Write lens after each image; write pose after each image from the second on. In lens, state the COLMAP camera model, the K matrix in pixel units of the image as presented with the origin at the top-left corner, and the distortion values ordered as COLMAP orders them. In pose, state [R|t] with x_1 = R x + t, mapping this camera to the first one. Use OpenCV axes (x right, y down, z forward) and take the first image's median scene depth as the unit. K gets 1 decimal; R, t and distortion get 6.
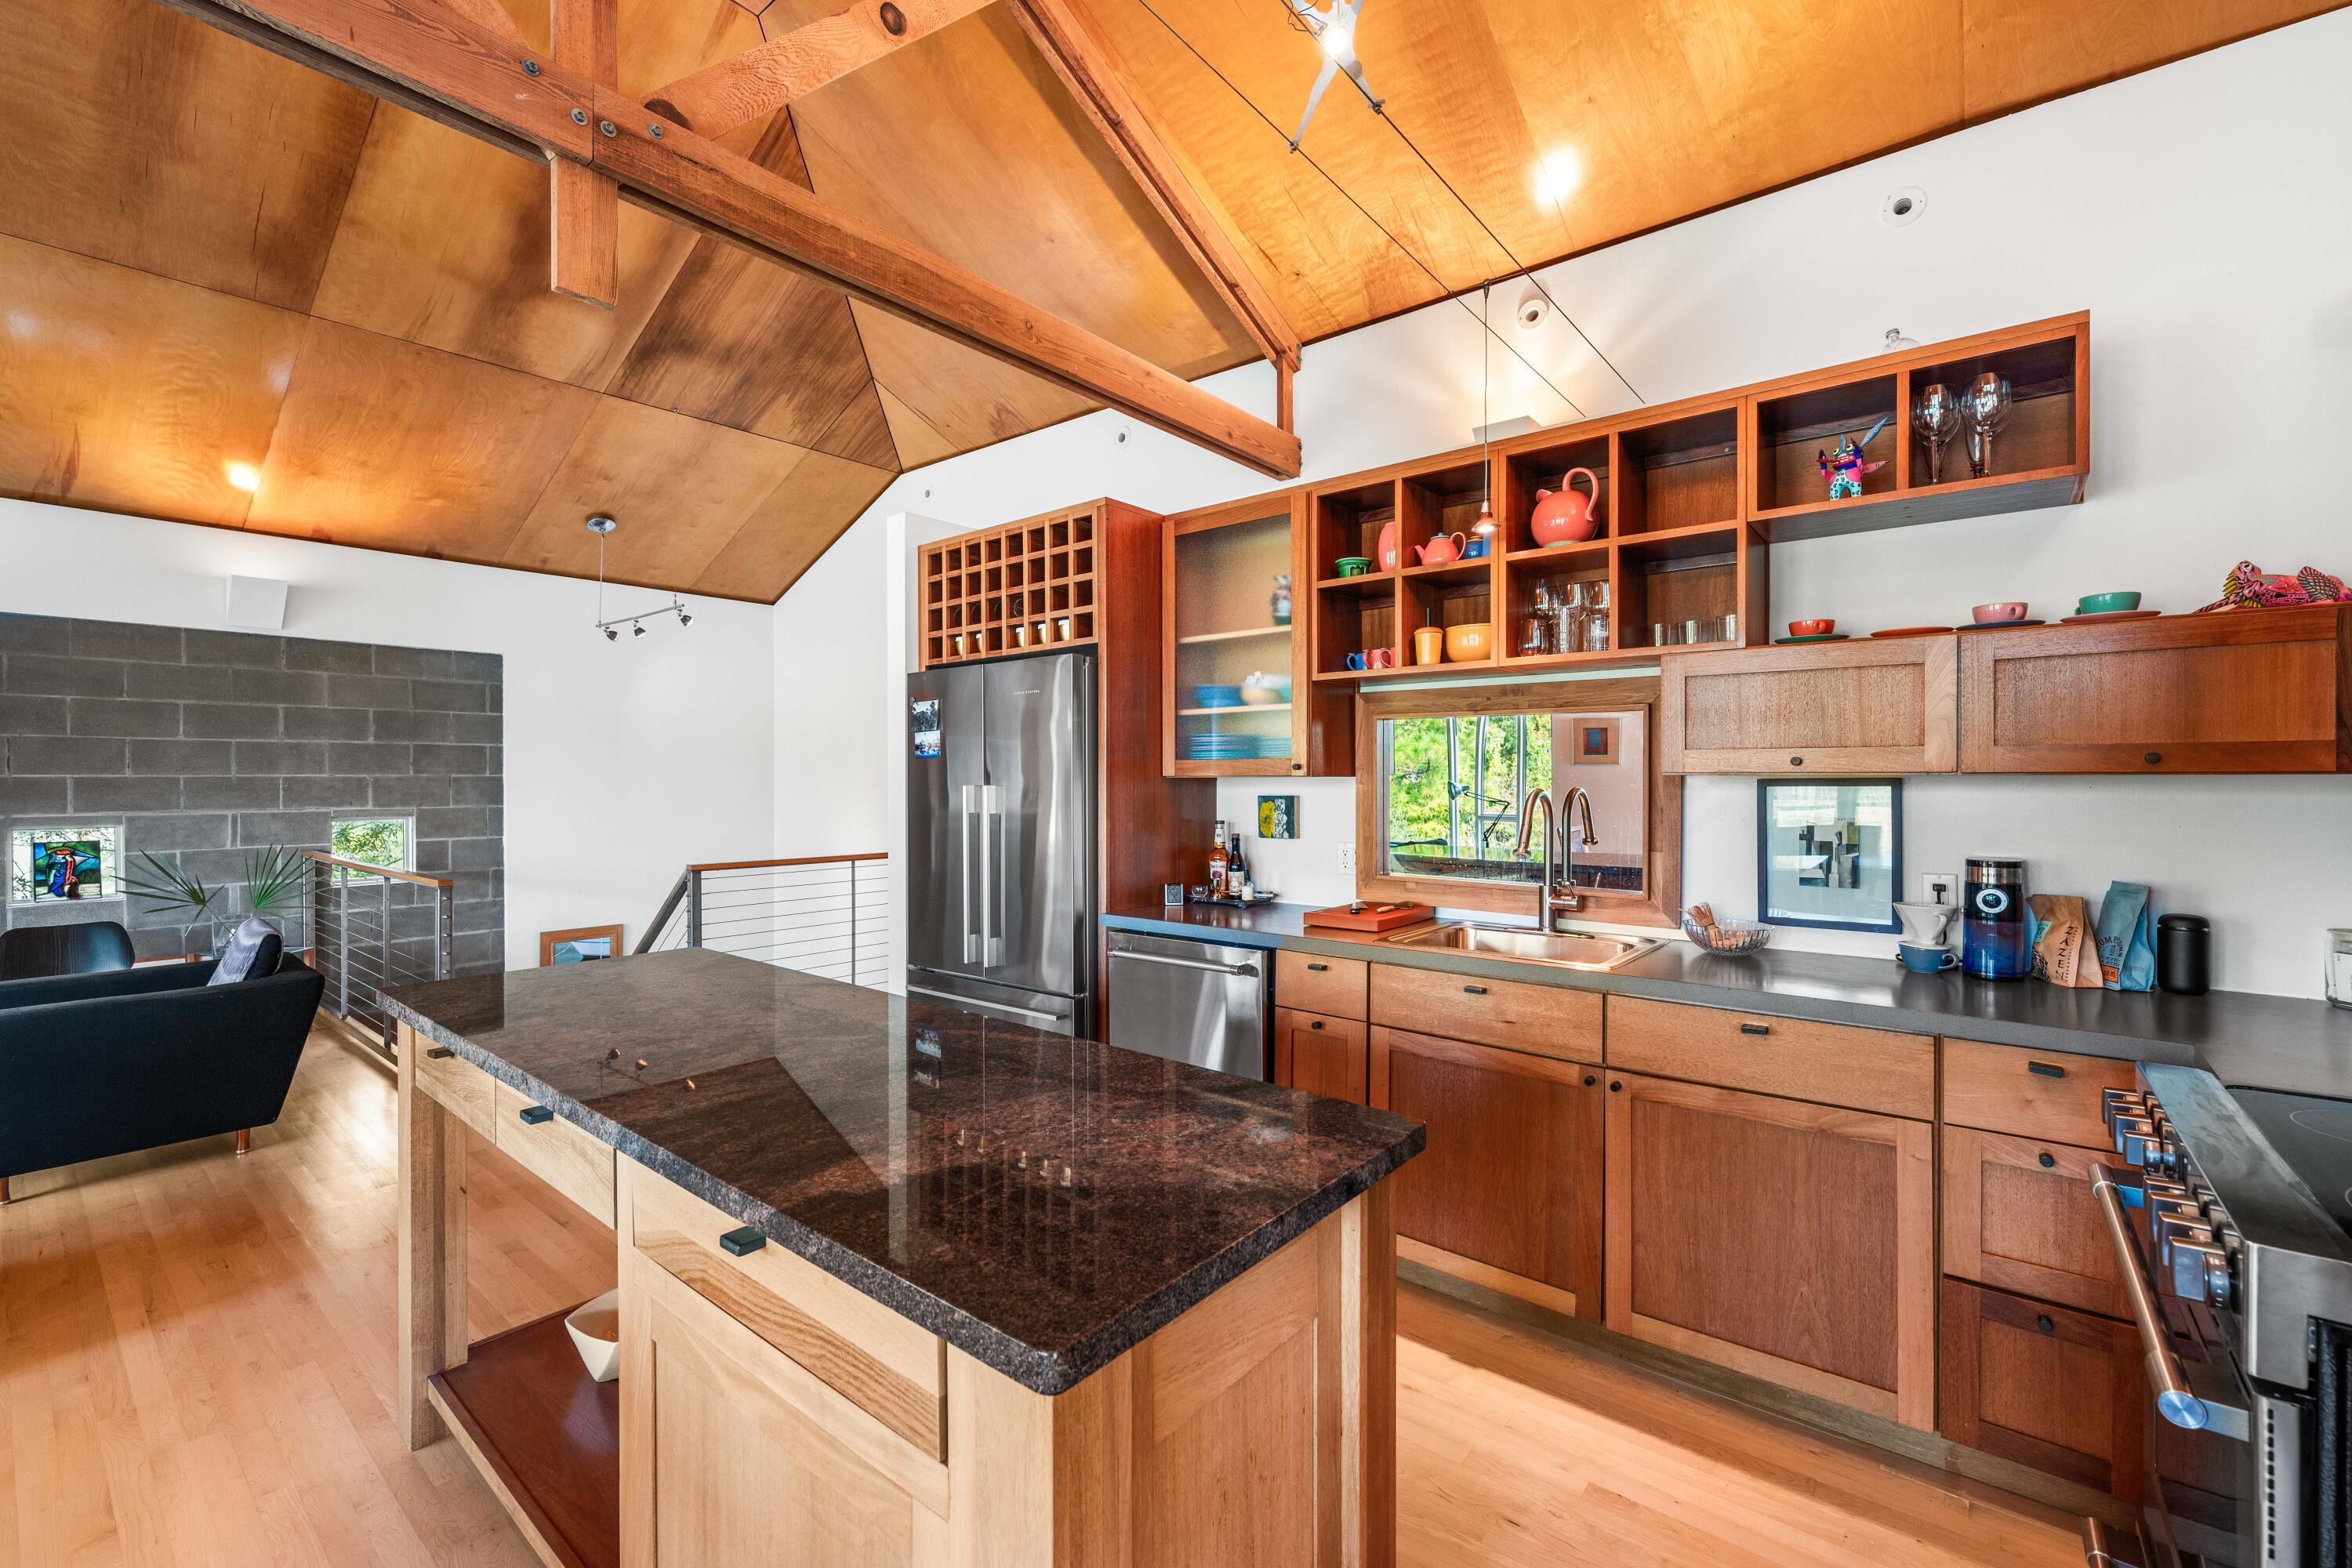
lens RADIAL K [[973.8, 0, 1182.8], [0, 973.8, 781.2], [0, 0, 1]] dist [-0.001712, -0.000018]
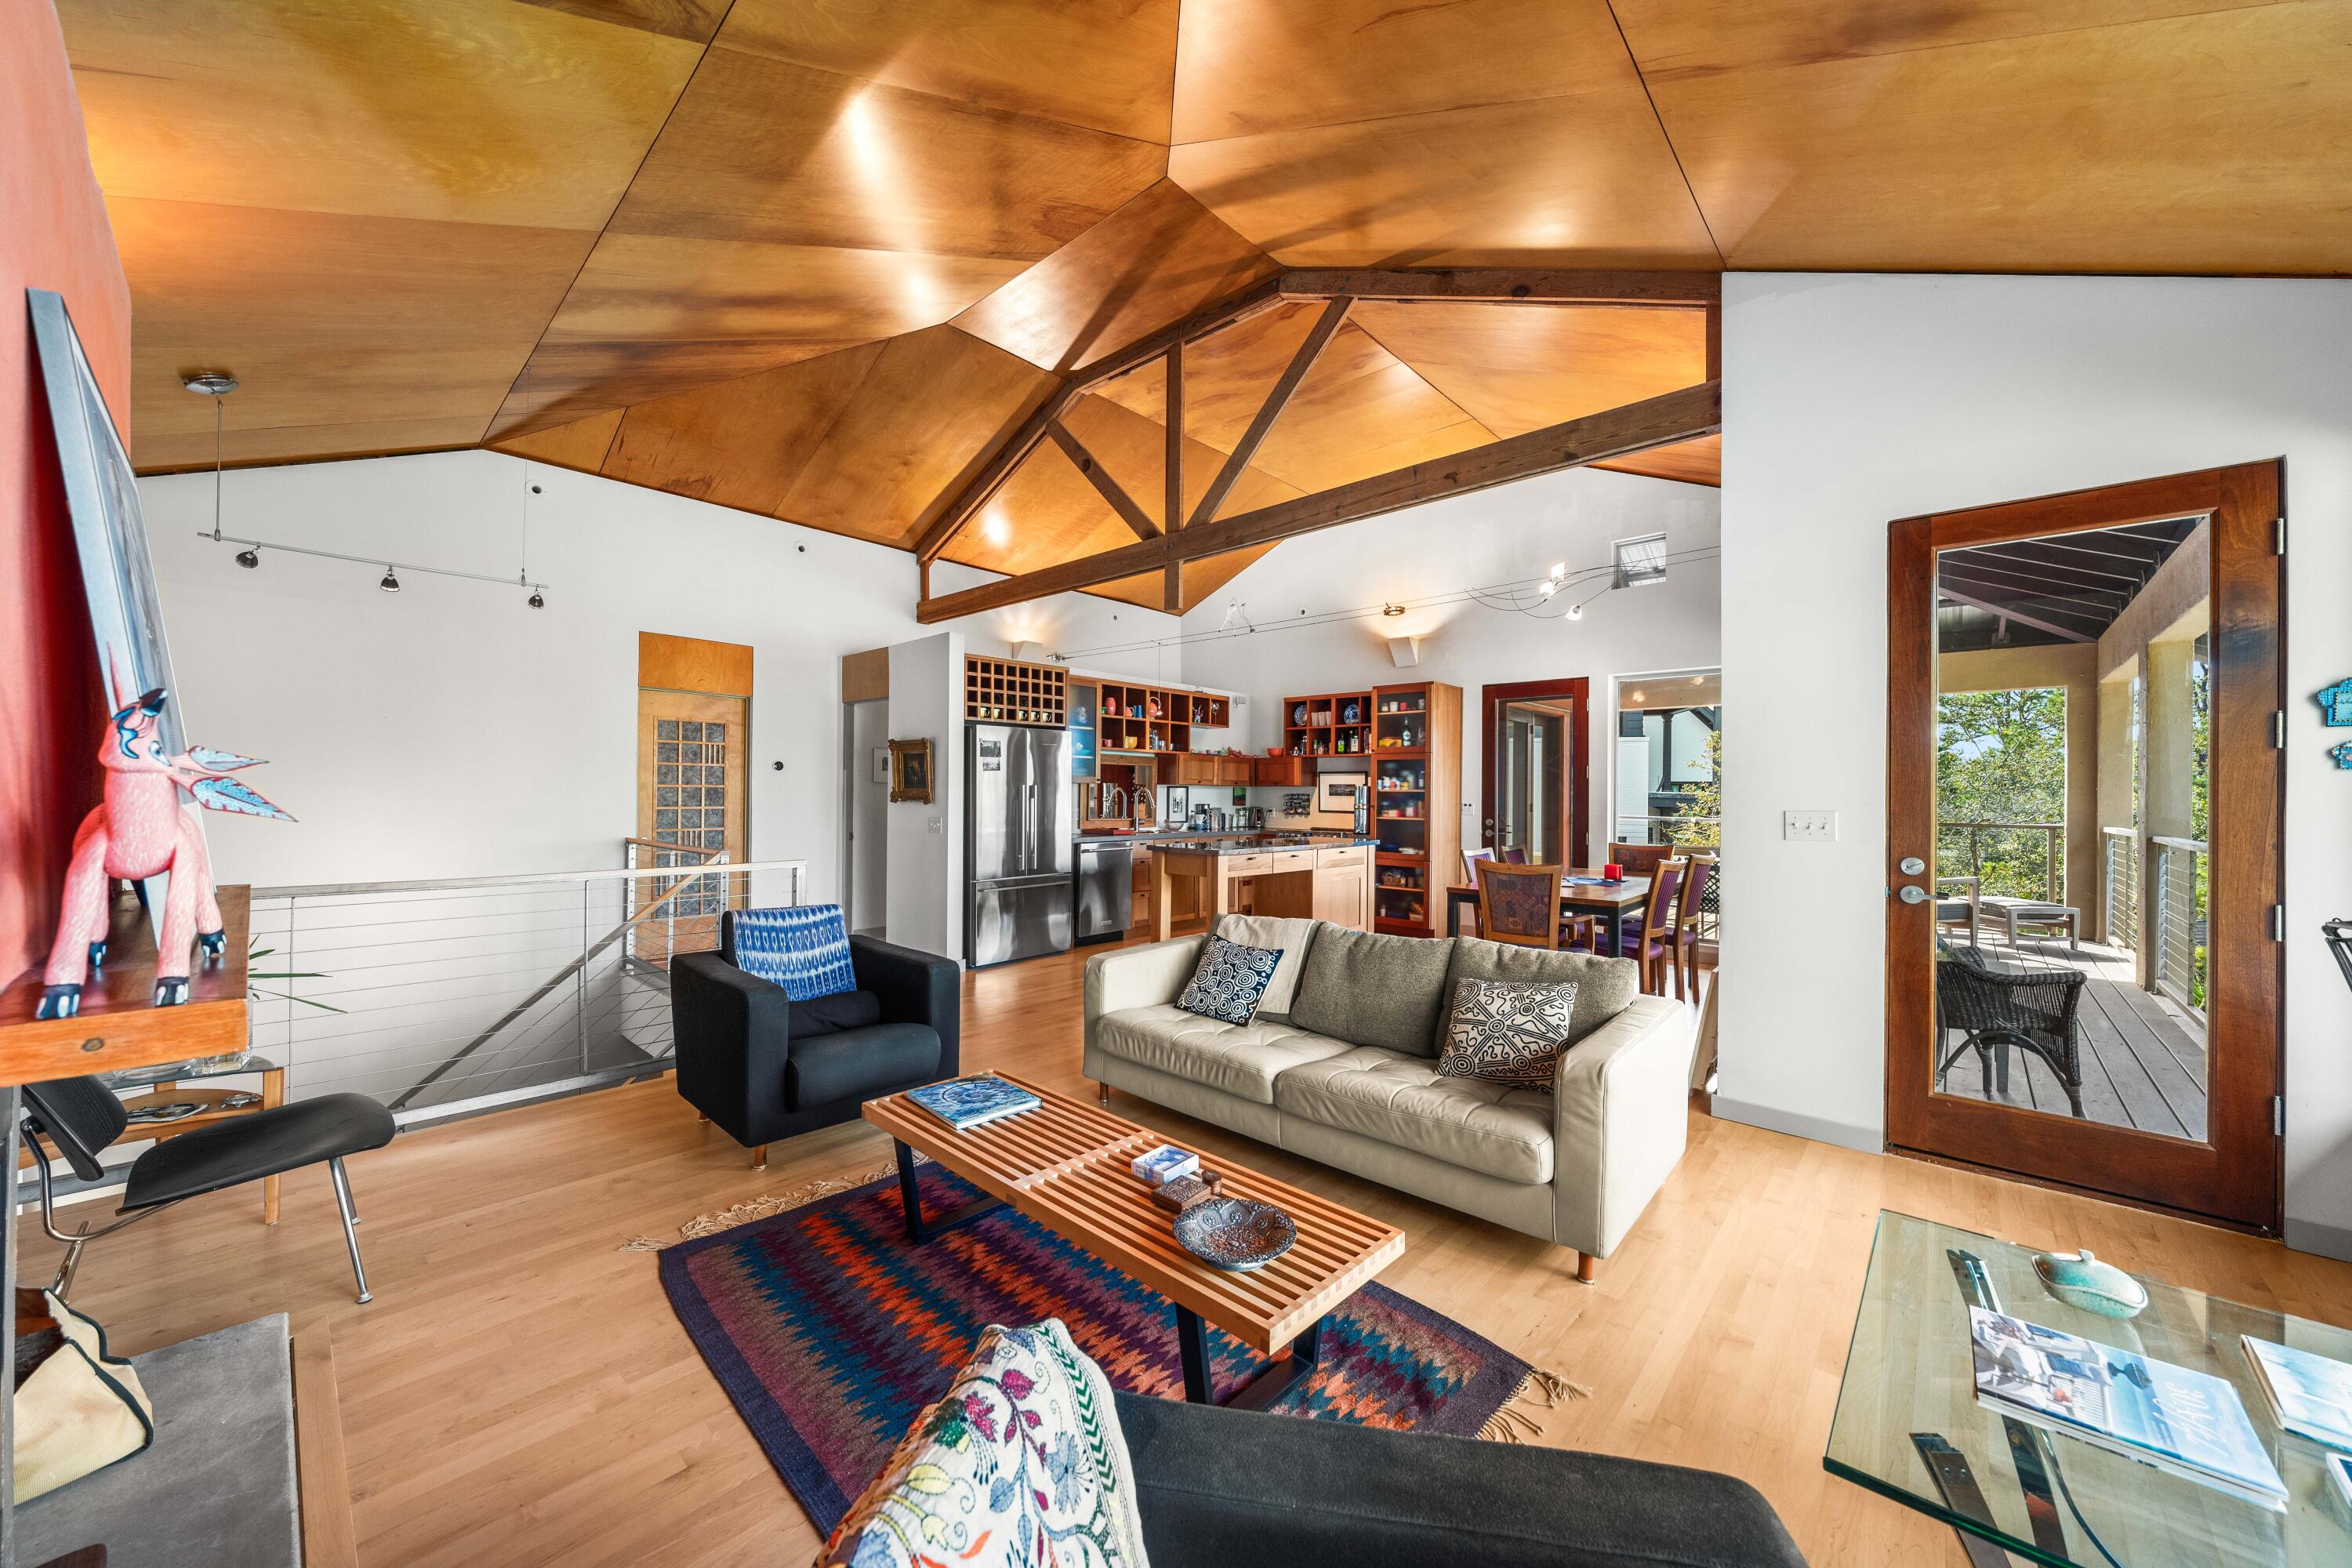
lens RADIAL K [[851.8, 0, 1165.4], [0, 851.8, 791.7], [0, 0, 1]] dist [0.000373, 0.000077]
pose [[0.071958, 0.003192, 0.997403, -1.385408], [-0.005389, 0.999982, -0.002811, 0.014802], [-0.997393, -0.005173, 0.071974, 0.382335]]
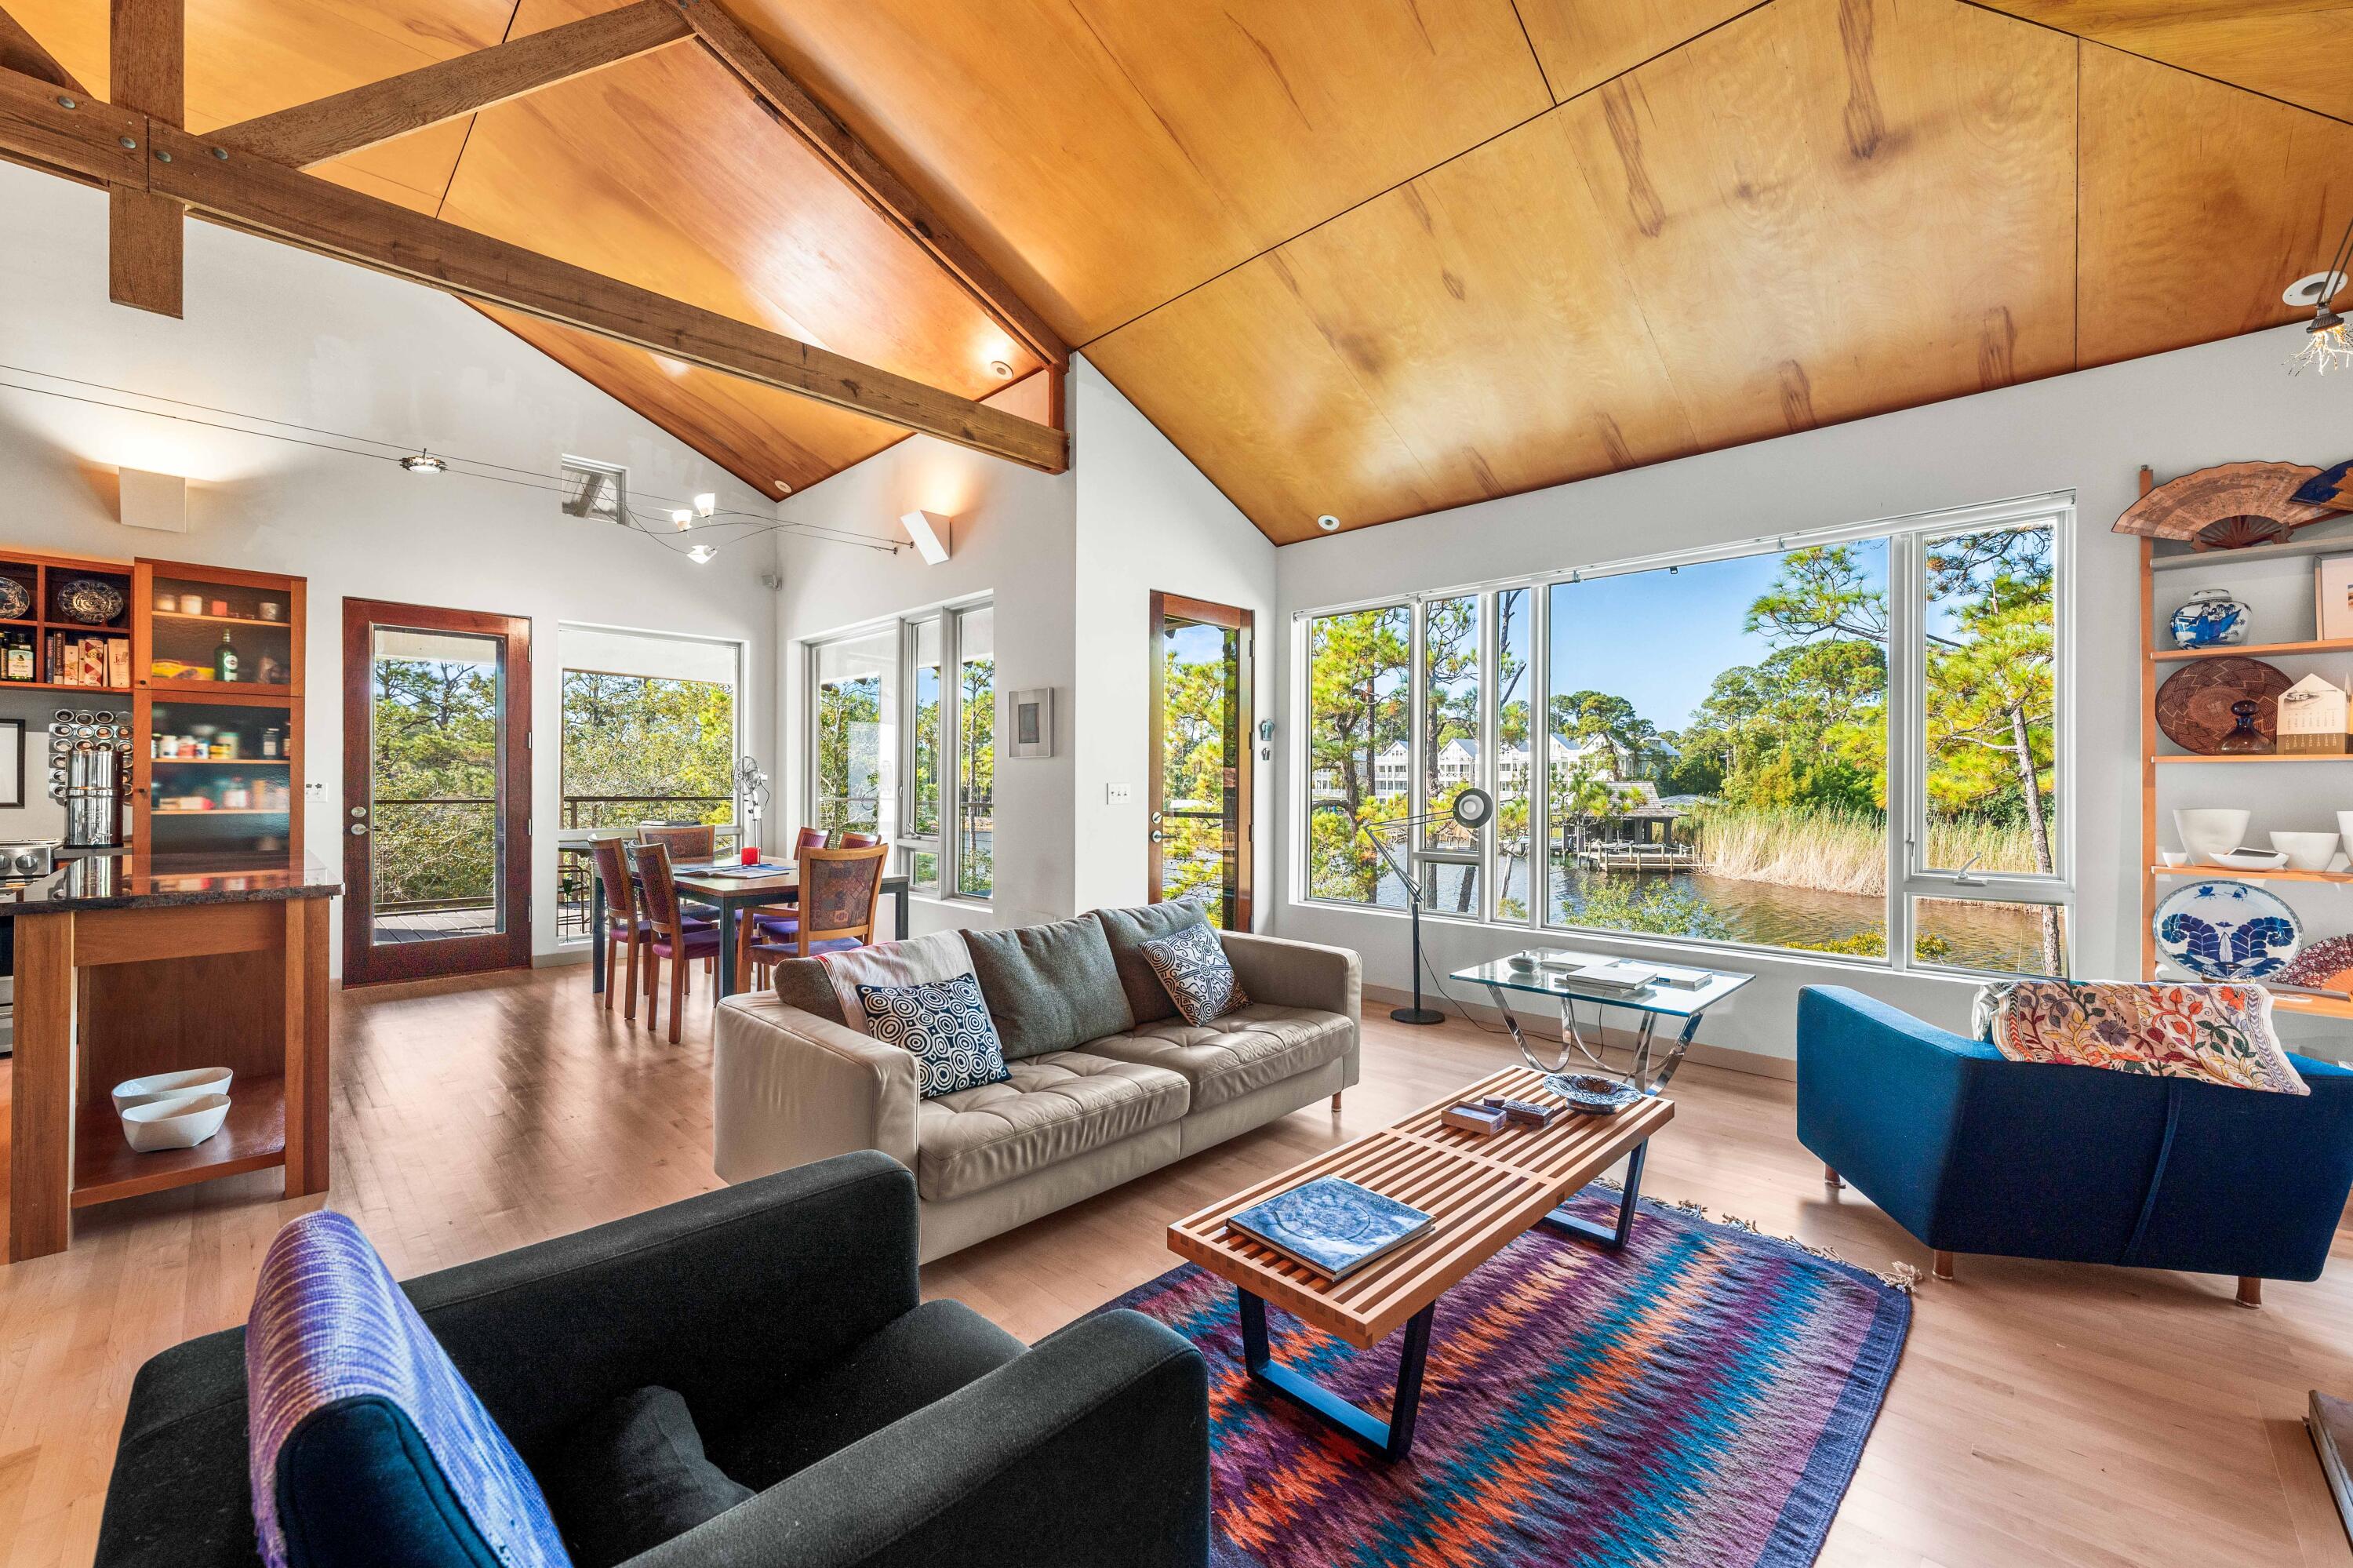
lens RADIAL K [[930.4, 0, 1202.6], [0, 930.4, 785.0], [0, 0, 1]] dist [-0.008099, 0.000615]
pose [[-0.996675, -0.004413, 0.081363, -0.879809], [-0.003743, 0.999958, 0.008388, 0.018448], [-0.081397, 0.008056, -0.996649, 0.891204]]
